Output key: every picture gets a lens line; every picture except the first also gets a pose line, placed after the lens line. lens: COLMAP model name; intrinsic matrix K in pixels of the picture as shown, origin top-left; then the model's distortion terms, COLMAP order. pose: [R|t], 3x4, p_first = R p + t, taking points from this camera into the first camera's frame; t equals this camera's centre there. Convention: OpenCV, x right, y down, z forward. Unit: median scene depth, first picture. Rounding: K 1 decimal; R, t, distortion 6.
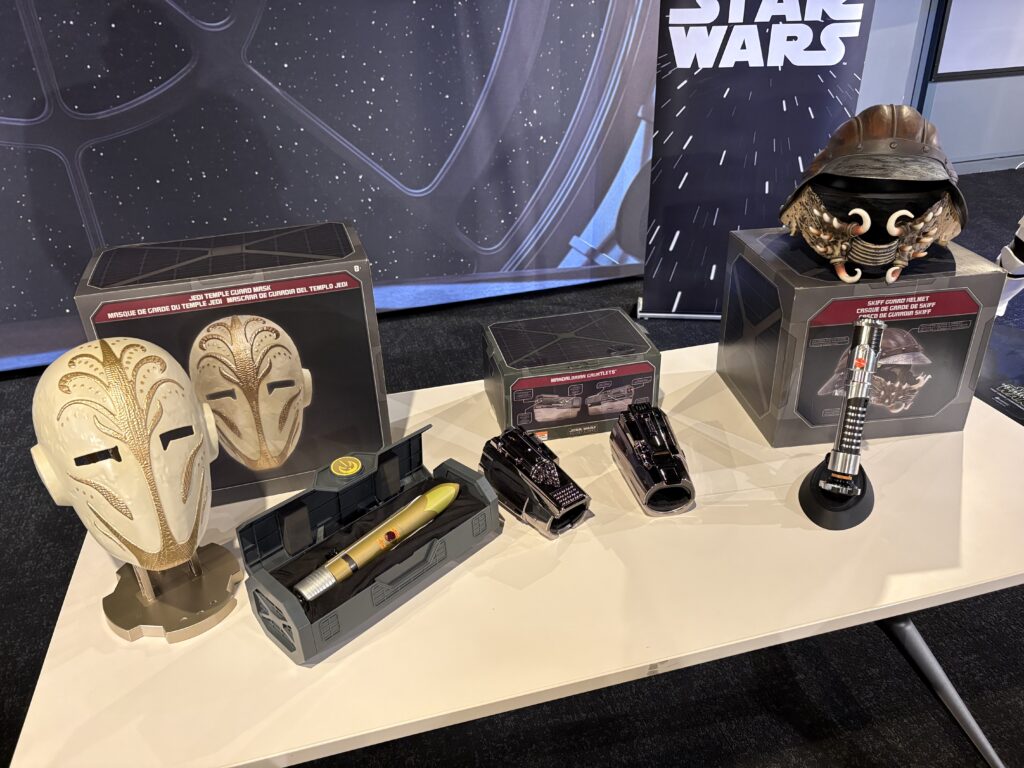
lens RADIAL K [[781.4, 0, 516.9], [0, 781.4, 389.1], [0, 0, 1]] dist [0.008765, -0.002031]
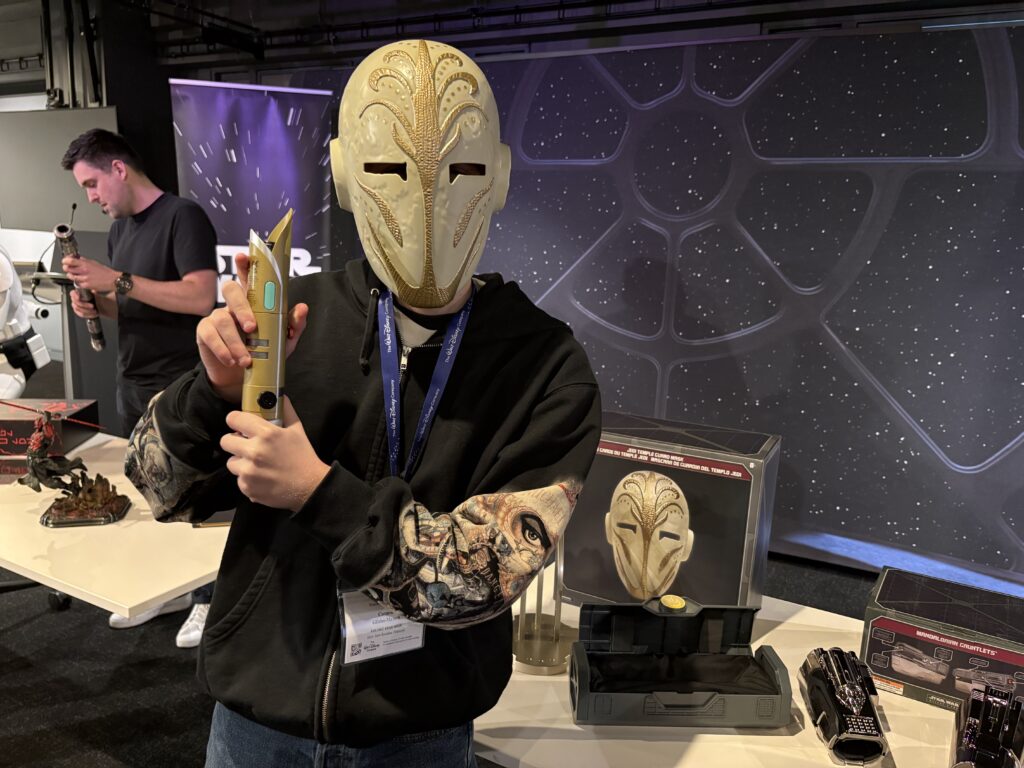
lens RADIAL K [[781.4, 0, 516.9], [0, 781.4, 389.1], [0, 0, 1]] dist [0.008765, -0.002031]
pose [[0.710651, 0.199056, -0.674798, 0.332759], [-0.397389, 0.905054, -0.151525, 0.070094], [0.580566, 0.375839, 0.722280, -0.152411]]
